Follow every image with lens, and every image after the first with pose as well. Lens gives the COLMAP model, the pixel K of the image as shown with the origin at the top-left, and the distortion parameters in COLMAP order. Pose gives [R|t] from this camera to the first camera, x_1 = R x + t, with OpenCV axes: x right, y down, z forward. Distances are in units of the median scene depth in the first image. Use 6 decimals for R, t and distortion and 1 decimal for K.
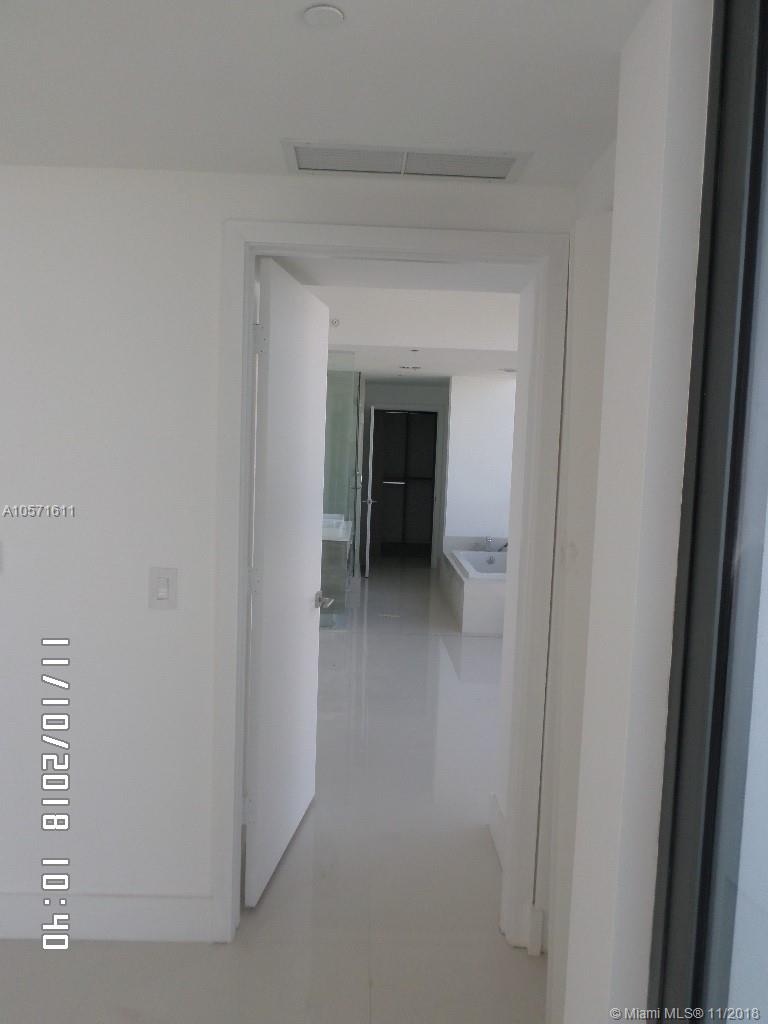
lens RADIAL K [[783.8, 0, 383.4], [0, 783.8, 513.2], [0, 0, 1]] dist [0.003350, -0.014833]
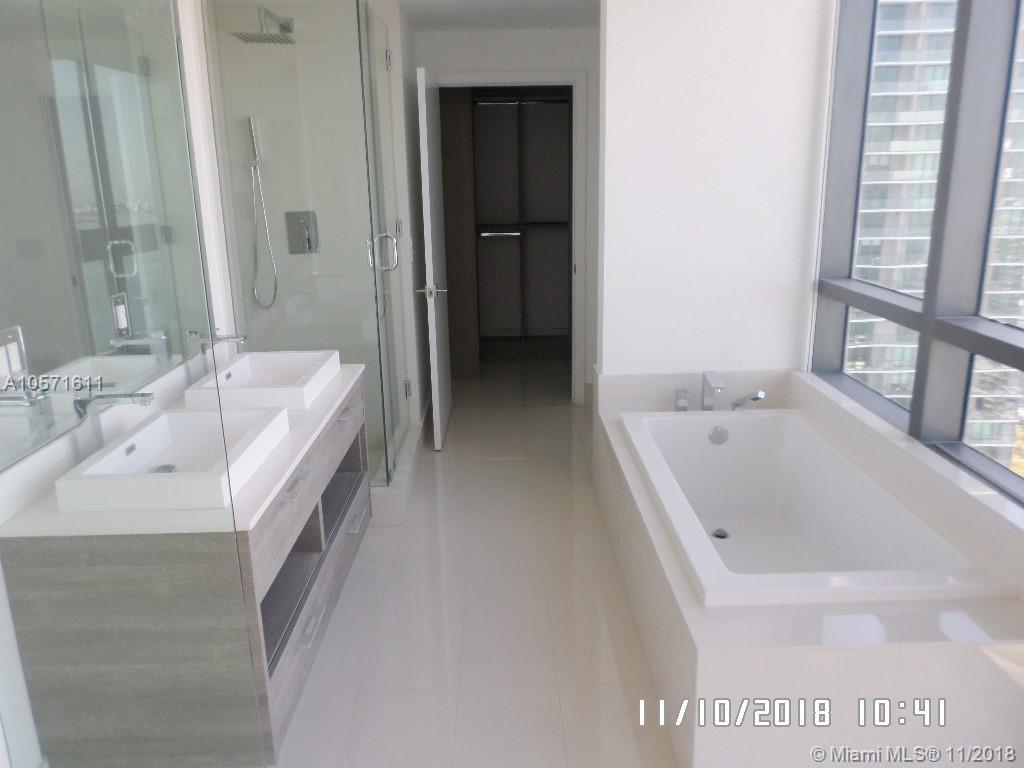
lens RADIAL K [[783.8, 0, 509.7], [0, 783.8, 380.6], [0, 0, 1]] dist [0.003350, -0.014833]
pose [[0.998307, -0.052947, -0.024072, 0.039730], [0.056242, 0.984254, 0.167573, -0.040795], [0.014821, -0.168643, 0.985566, 0.592300]]
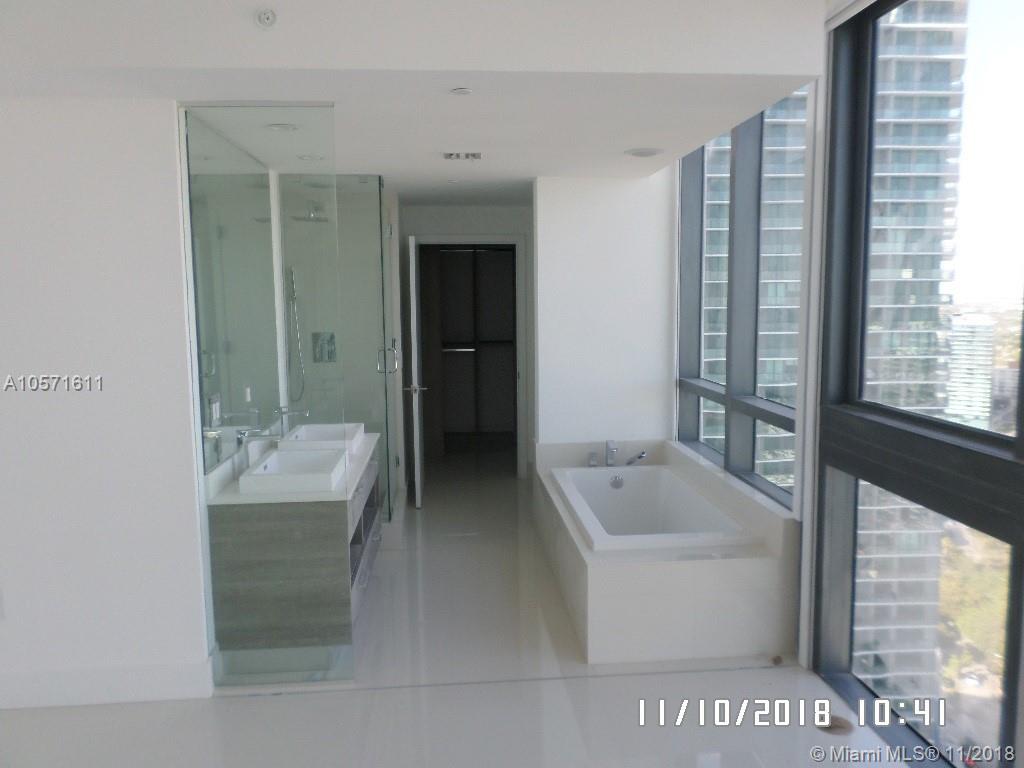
lens RADIAL K [[783.8, 0, 502.5], [0, 783.8, 383.9], [0, 0, 1]] dist [0.003350, -0.014833]
pose [[0.997484, -0.053811, 0.046147, 0.025401], [0.052667, 0.998283, 0.025643, -0.034459], [-0.047448, -0.023148, 0.998605, 0.398811]]
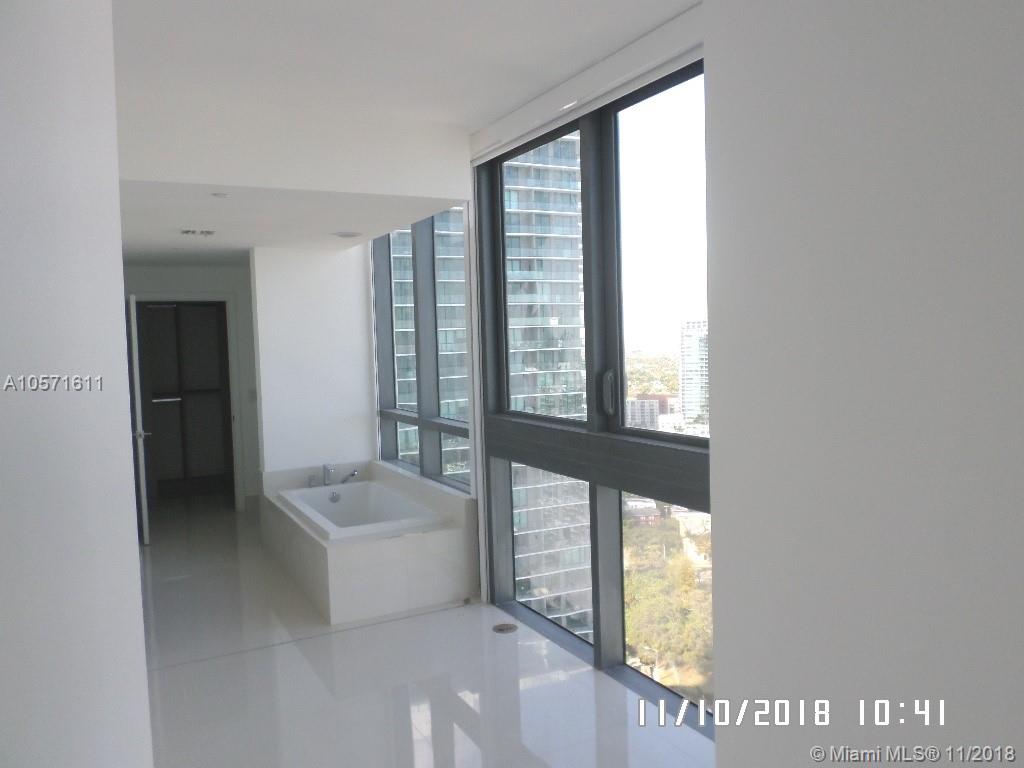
lens RADIAL K [[783.8, 0, 493.5], [0, 783.8, 376.8], [0, 0, 1]] dist [0.003350, -0.014833]
pose [[0.899899, -0.086347, 0.427465, -0.031466], [0.102441, 0.994630, -0.014747, -0.025096], [-0.423896, 0.057061, 0.903912, 0.266999]]
